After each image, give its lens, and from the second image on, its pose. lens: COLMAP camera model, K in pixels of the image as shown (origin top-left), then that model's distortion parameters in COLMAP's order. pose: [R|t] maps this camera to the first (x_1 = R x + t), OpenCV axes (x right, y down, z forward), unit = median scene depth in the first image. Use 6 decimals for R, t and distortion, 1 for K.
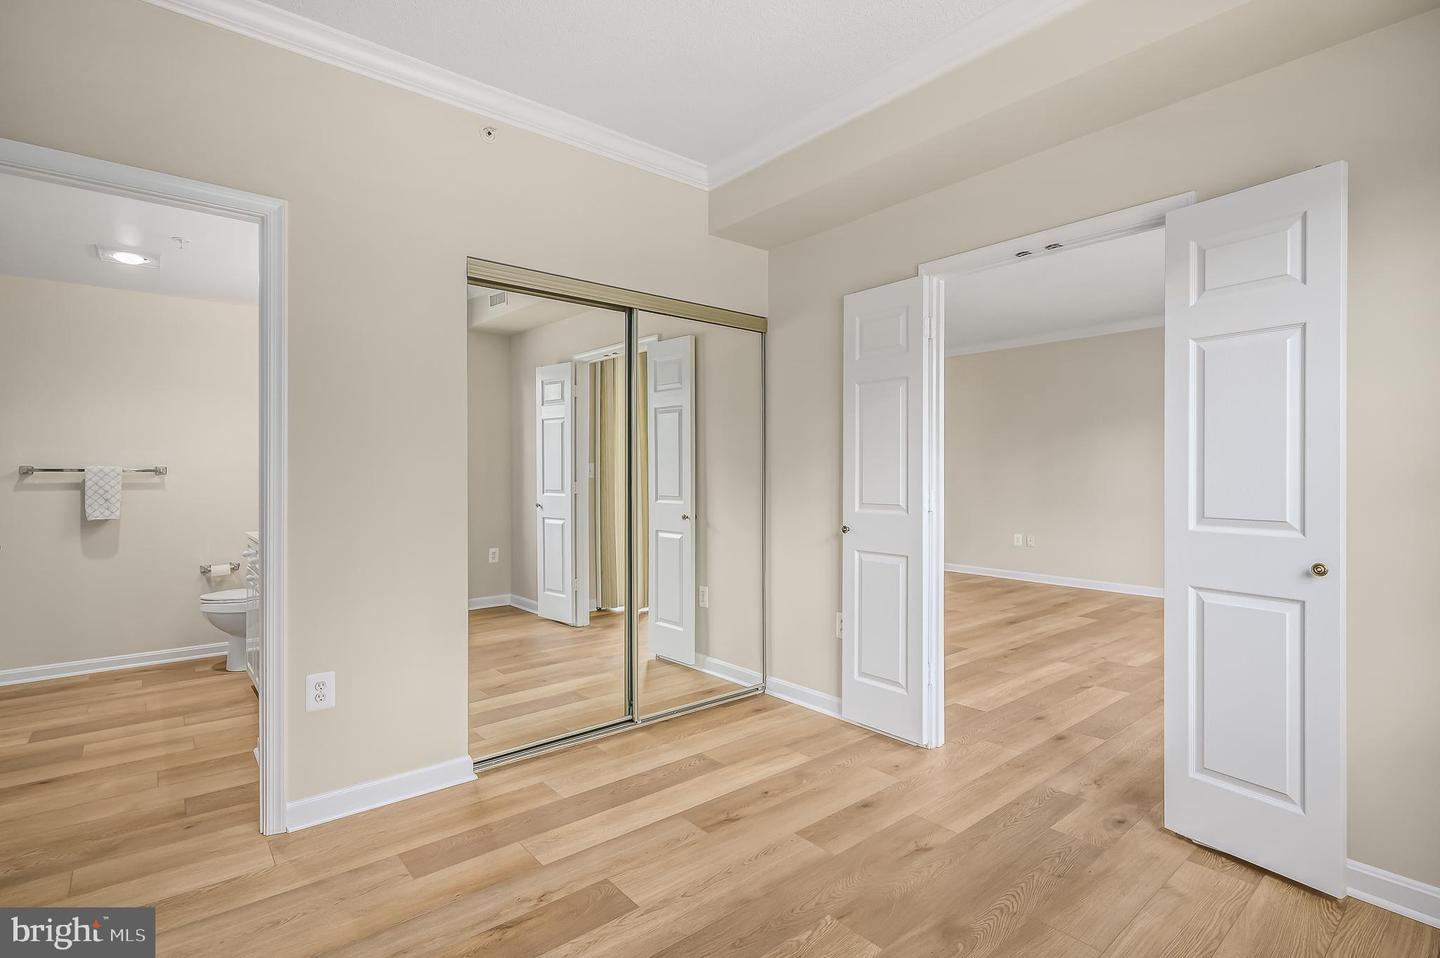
lens RADIAL K [[700.4, 0, 716.7], [0, 700.4, 478.9], [0, 0, 1]] dist [0.001596, 0.000177]
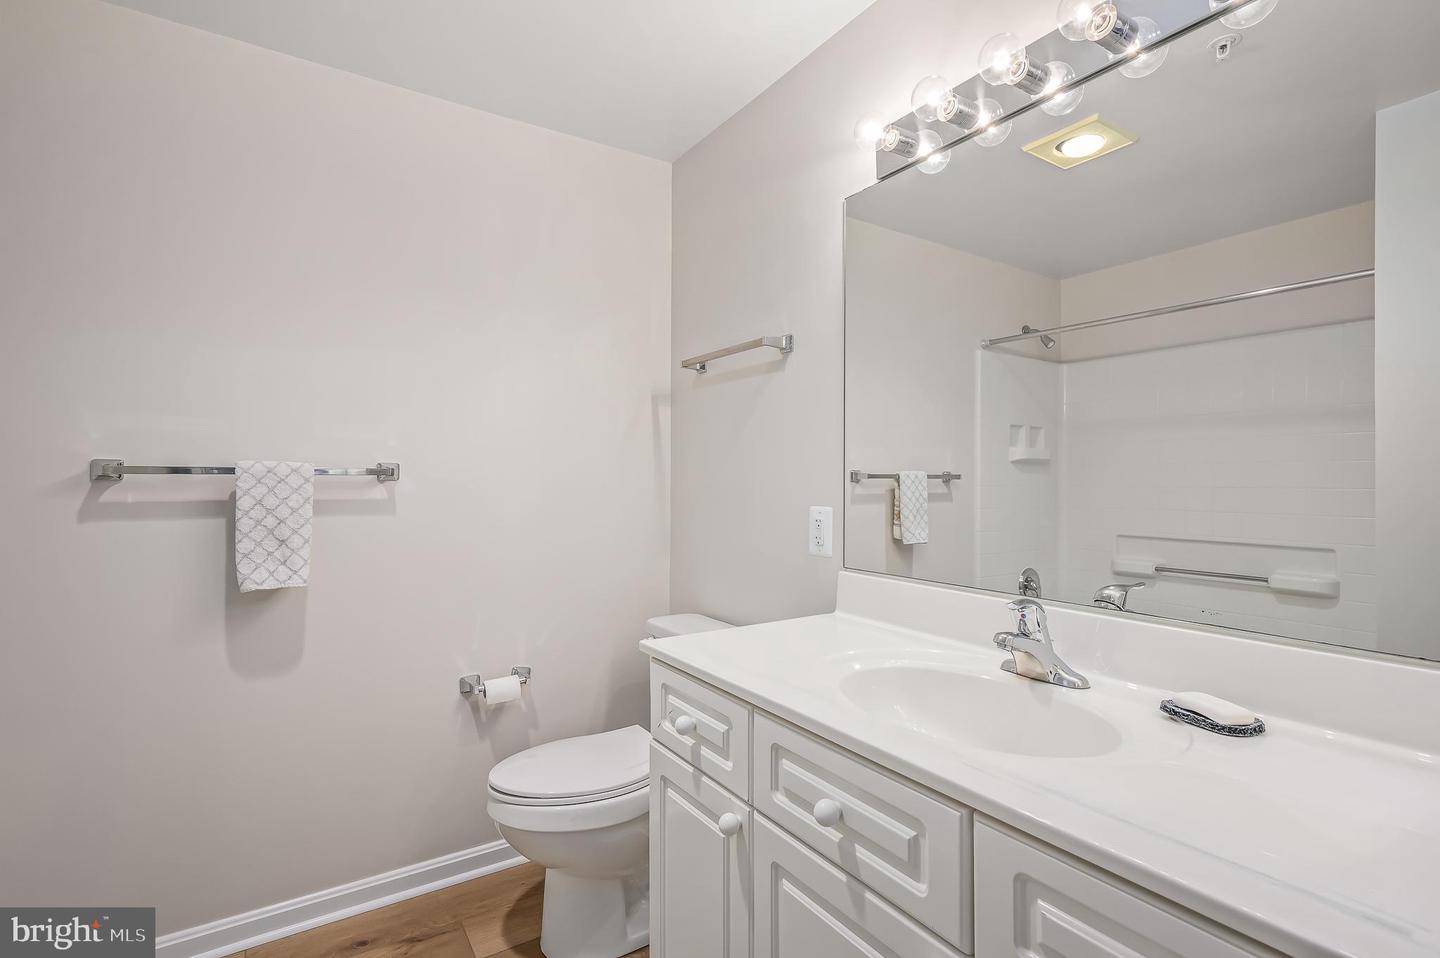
lens RADIAL K [[700.4, 0, 724.7], [0, 700.4, 476.4], [0, 0, 1]] dist [0.001596, 0.000177]
pose [[0.992330, -0.002794, -0.123585, -0.555678], [0.001051, 0.999899, -0.014162, -0.002619], [0.123612, 0.013923, 0.992233, 0.616730]]
